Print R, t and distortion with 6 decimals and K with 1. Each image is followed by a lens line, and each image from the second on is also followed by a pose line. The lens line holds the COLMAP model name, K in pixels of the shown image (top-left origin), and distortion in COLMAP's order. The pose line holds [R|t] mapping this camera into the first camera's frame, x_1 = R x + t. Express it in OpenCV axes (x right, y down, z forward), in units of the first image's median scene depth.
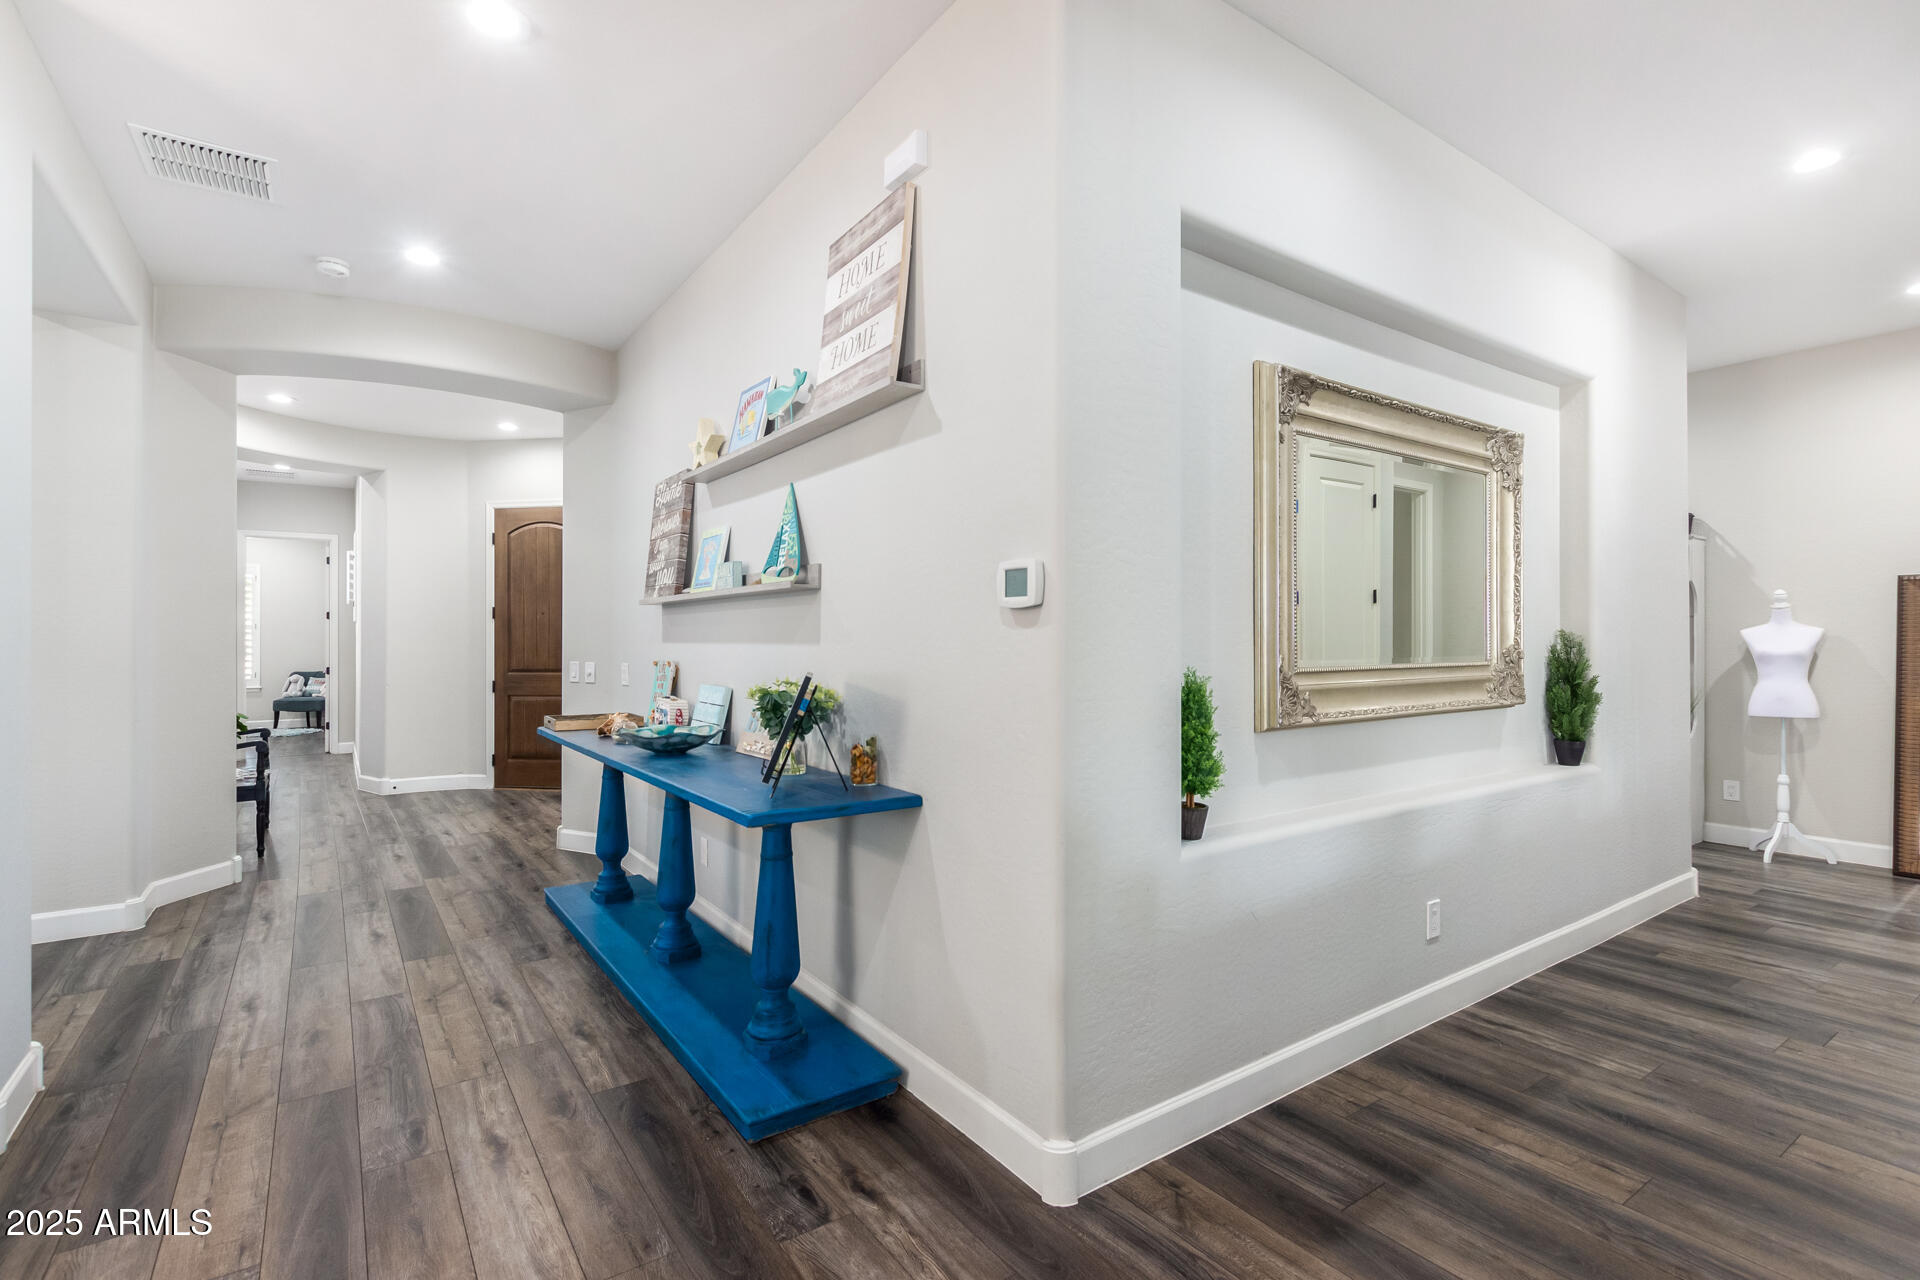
lens RADIAL K [[890.0, 0, 971.8], [0, 890.0, 637.1], [0, 0, 1]] dist [0.003894, 0.000180]
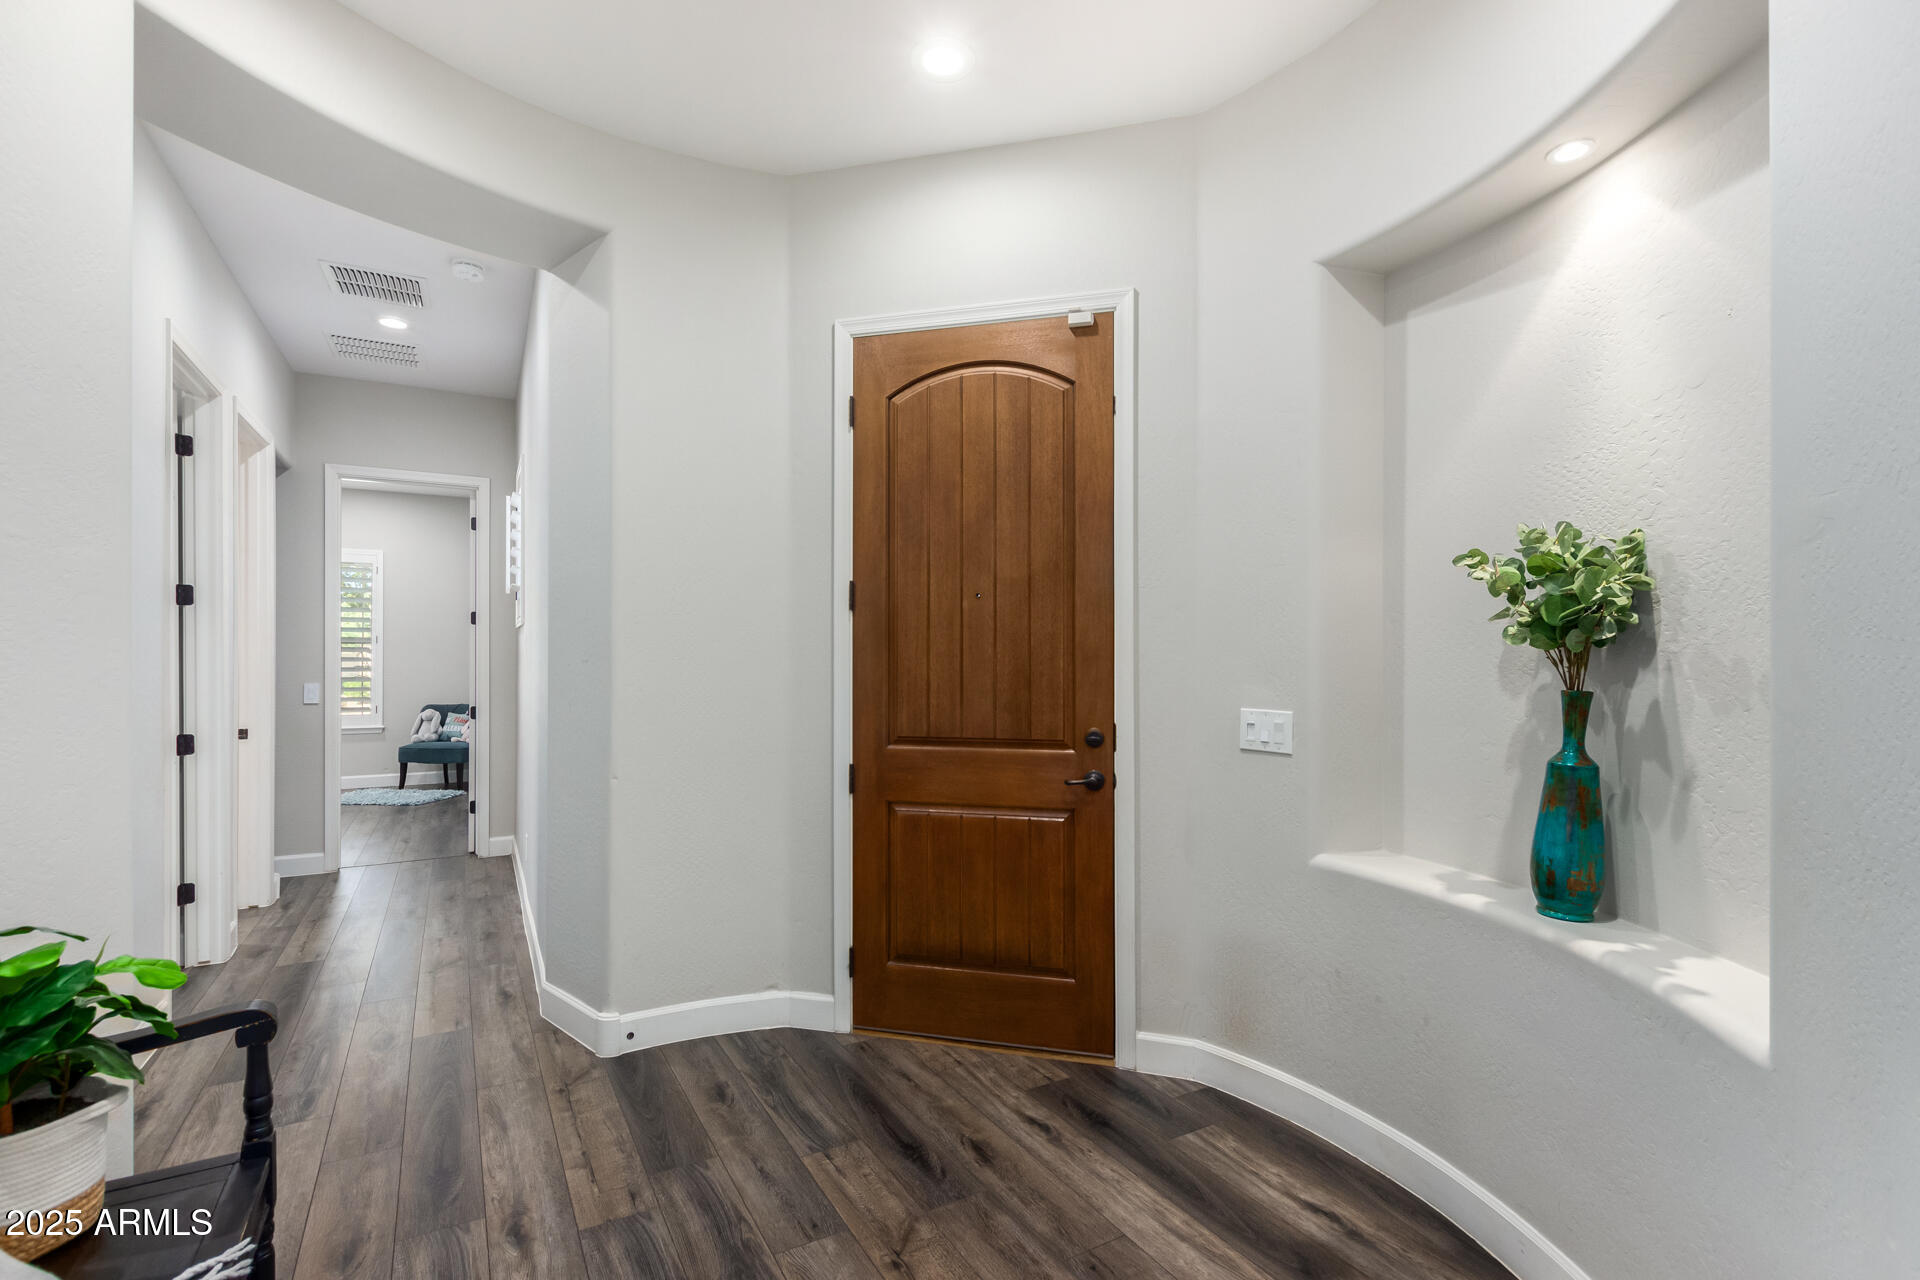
lens RADIAL K [[890.0, 0, 947.9], [0, 890.0, 649.1], [0, 0, 1]] dist [0.003894, 0.000180]
pose [[0.991114, -0.000692, -0.133015, -0.338562], [0.000229, 0.999994, -0.003498, -0.001481], [0.133017, 0.003436, 0.991108, 0.465963]]
